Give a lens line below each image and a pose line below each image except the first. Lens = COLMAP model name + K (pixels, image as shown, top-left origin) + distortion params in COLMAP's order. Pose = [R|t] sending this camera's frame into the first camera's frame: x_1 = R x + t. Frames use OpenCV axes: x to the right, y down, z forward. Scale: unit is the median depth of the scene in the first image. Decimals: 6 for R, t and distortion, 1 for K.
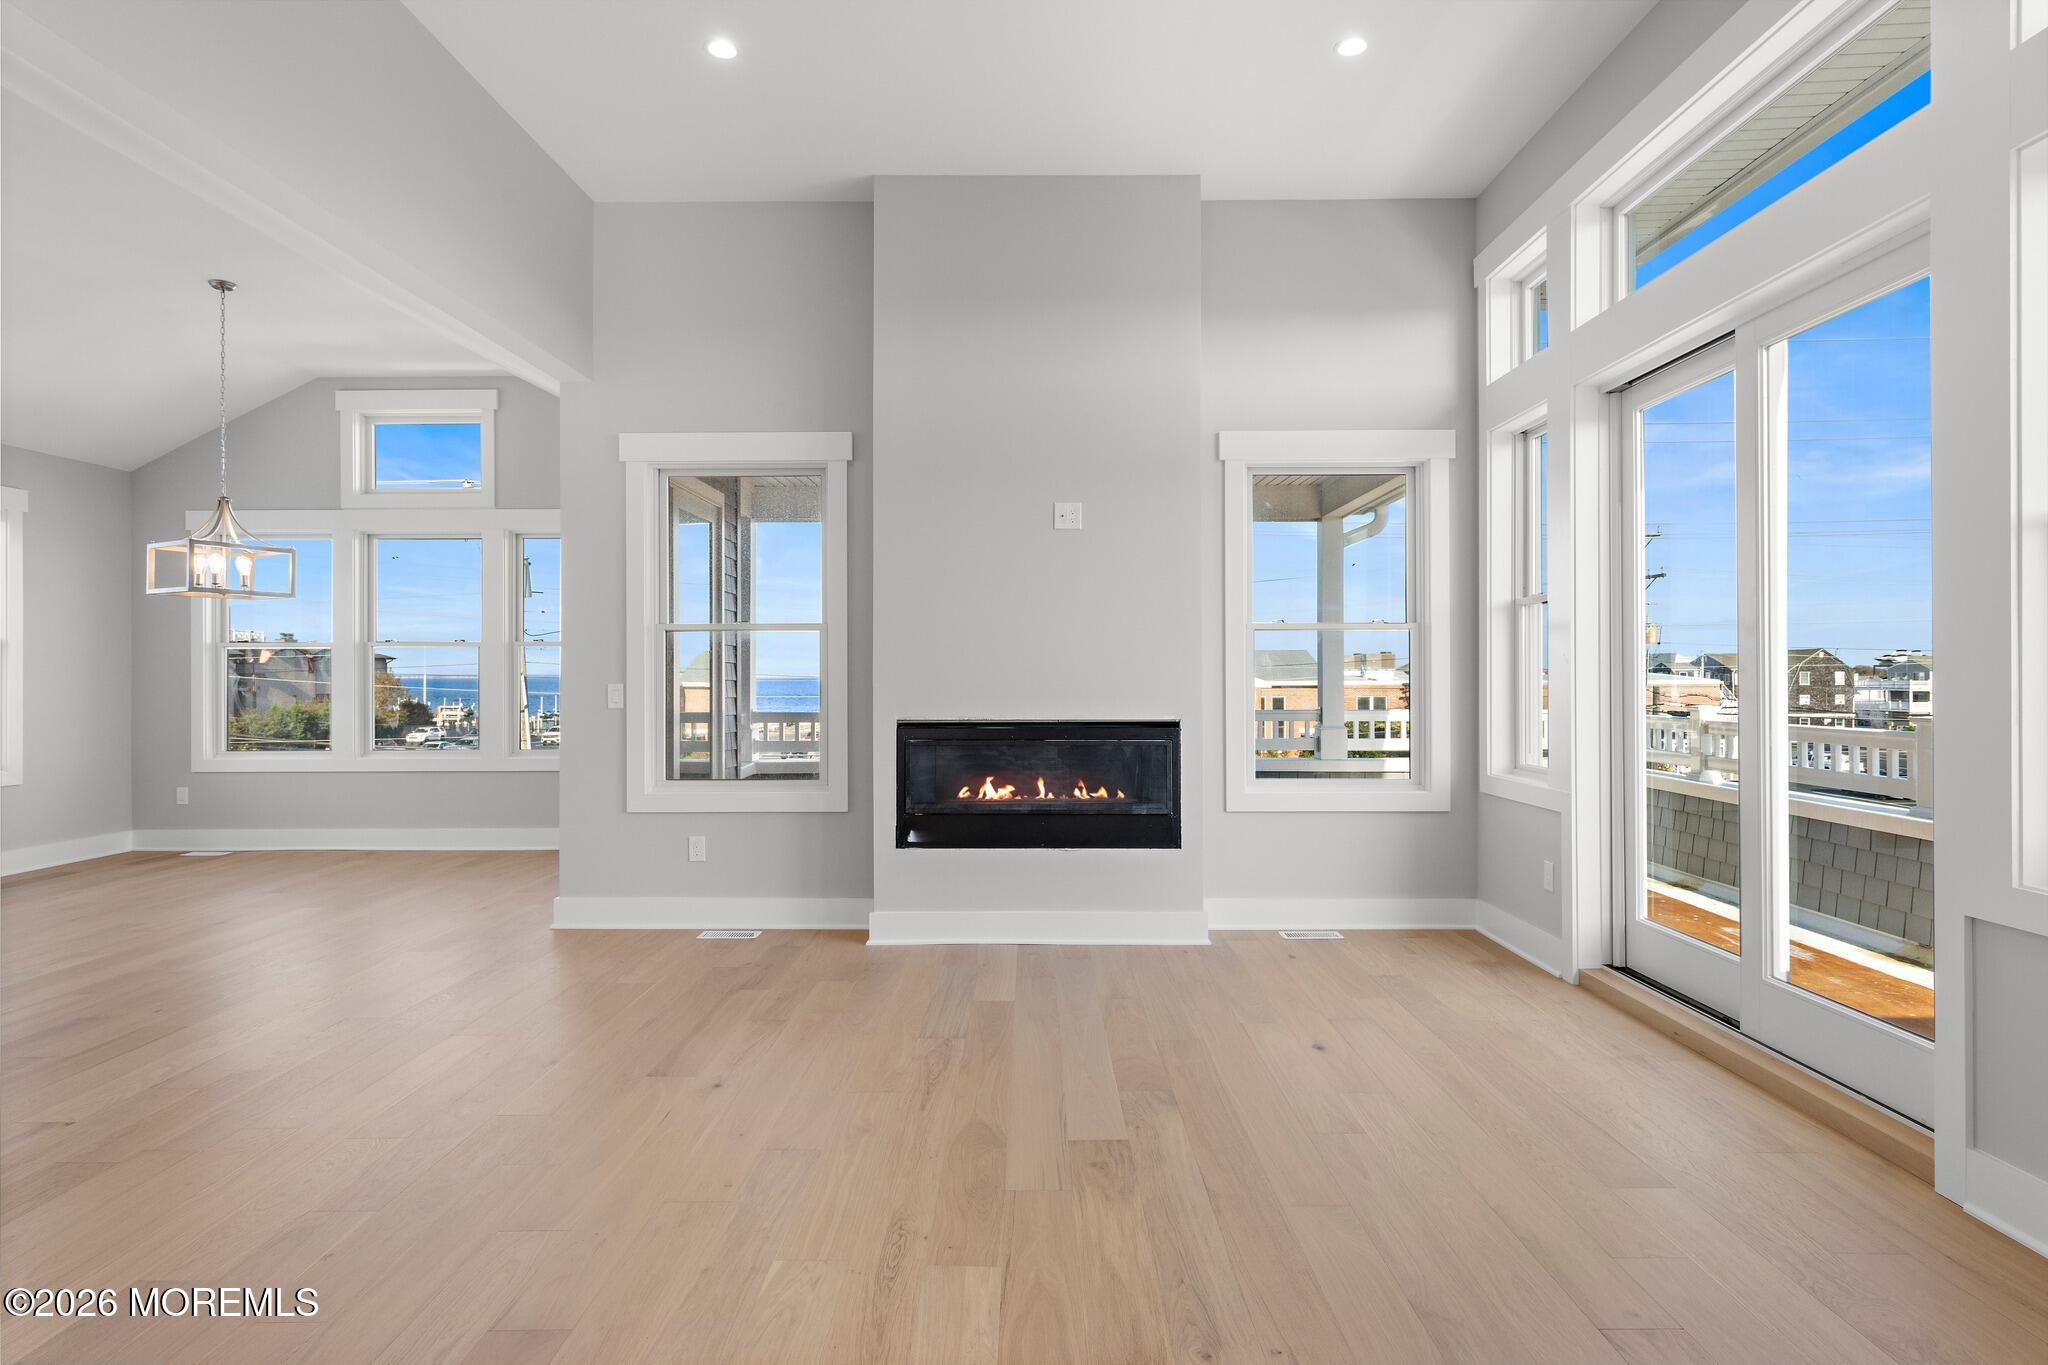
lens RADIAL K [[1057.6, 0, 971.8], [0, 1057.6, 673.7], [0, 0, 1]] dist [0.000285, 0.000780]
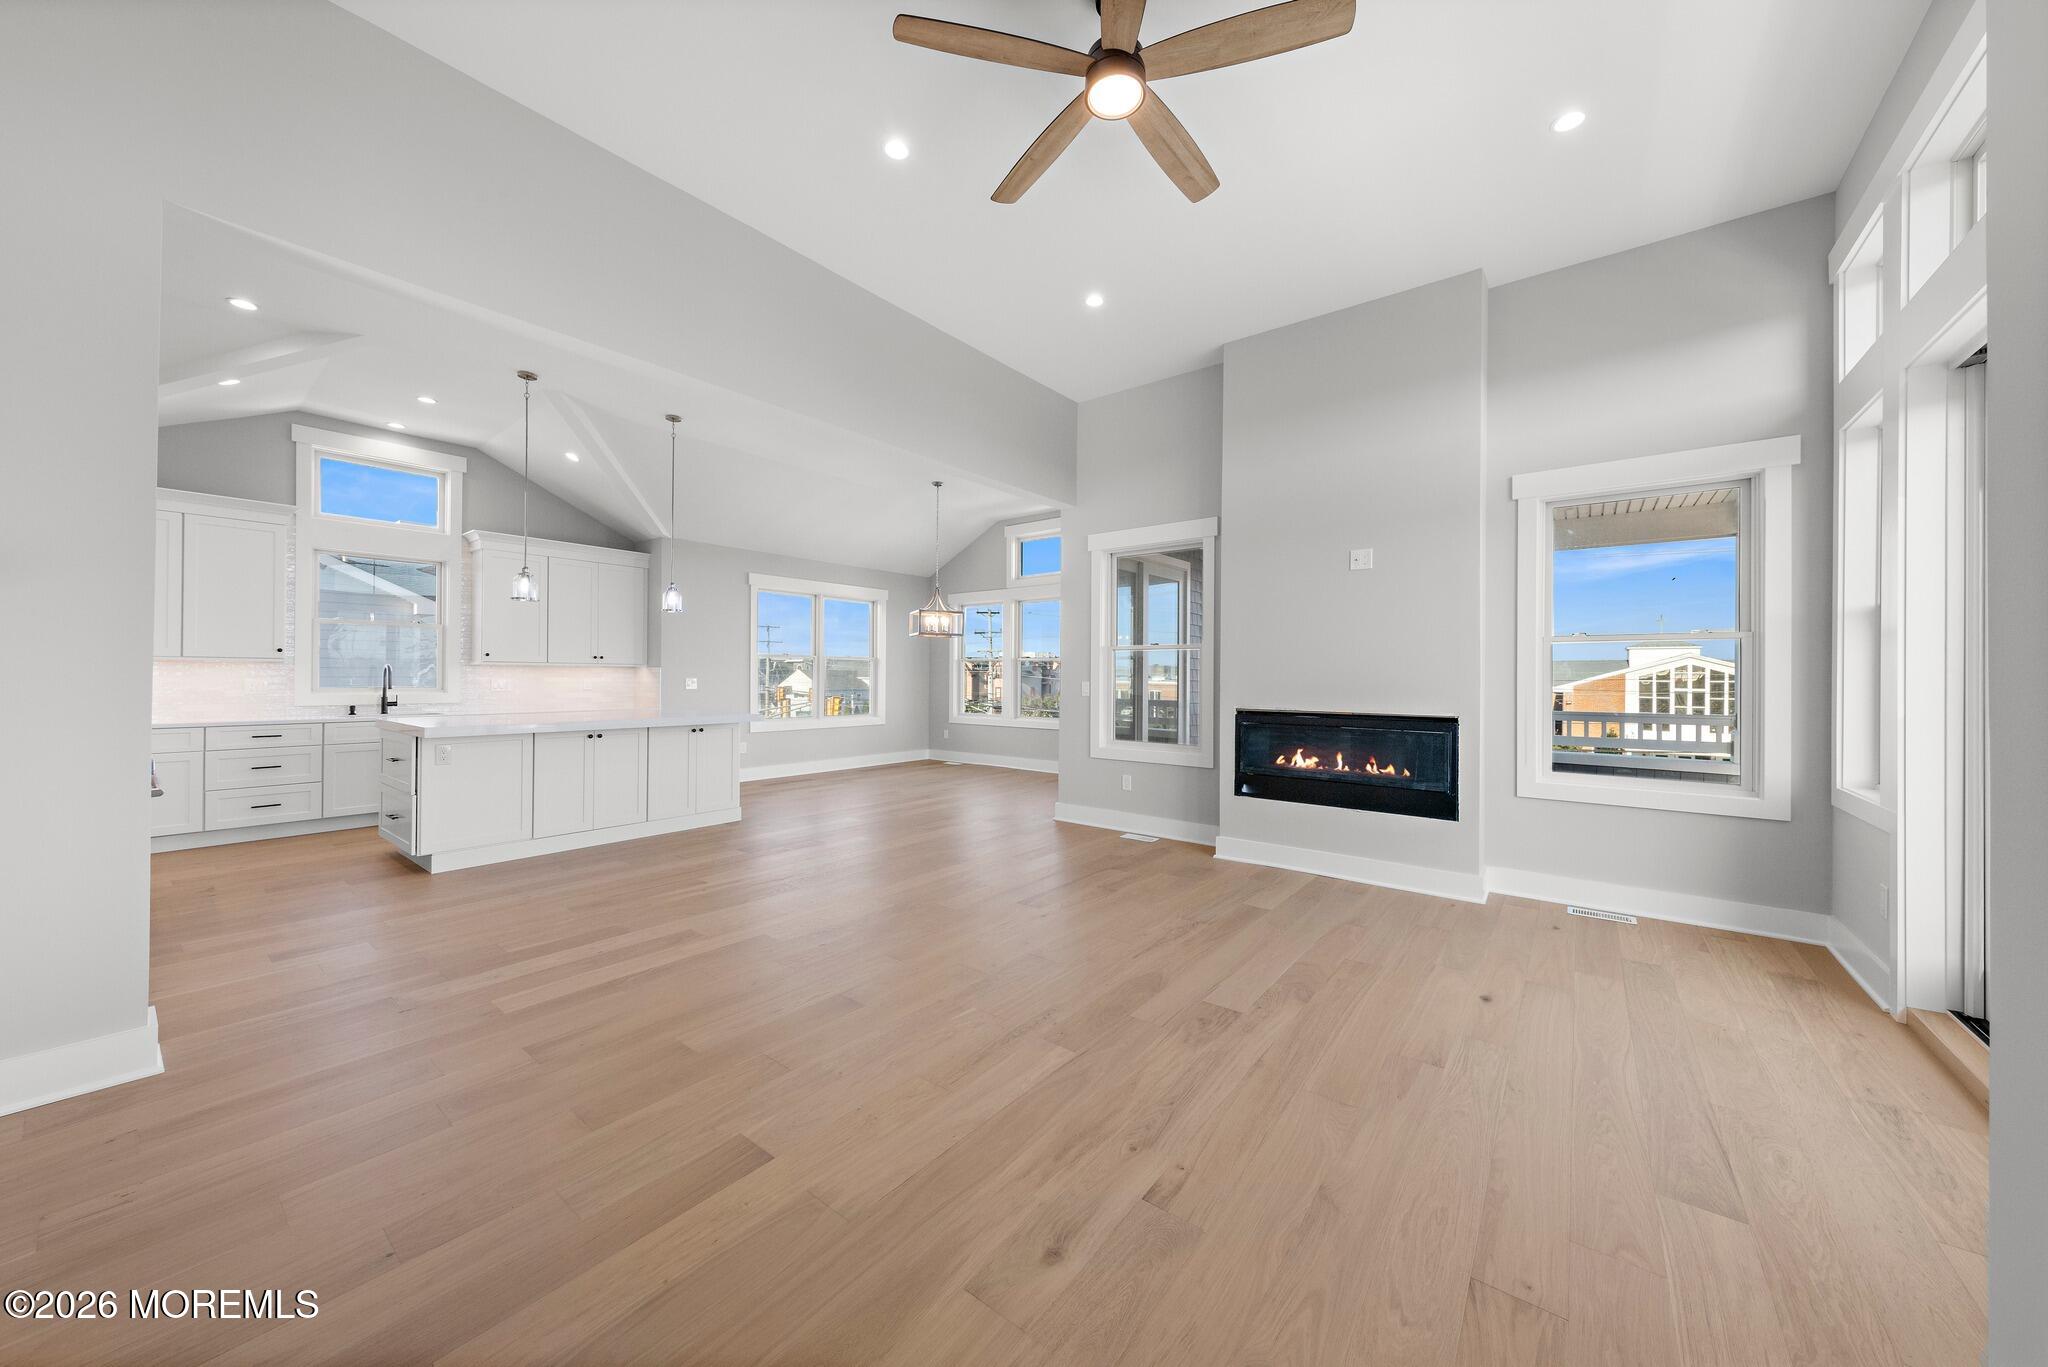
lens RADIAL K [[677.3, 0, 1019.7], [0, 677.3, 672.4], [0, 0, 1]] dist [0.001279, -0.000006]
pose [[0.803459, 0.003789, -0.595348, 0.252431], [-0.006372, 0.999977, -0.002234, -0.002442], [0.595326, 0.005588, 0.803465, 0.059882]]
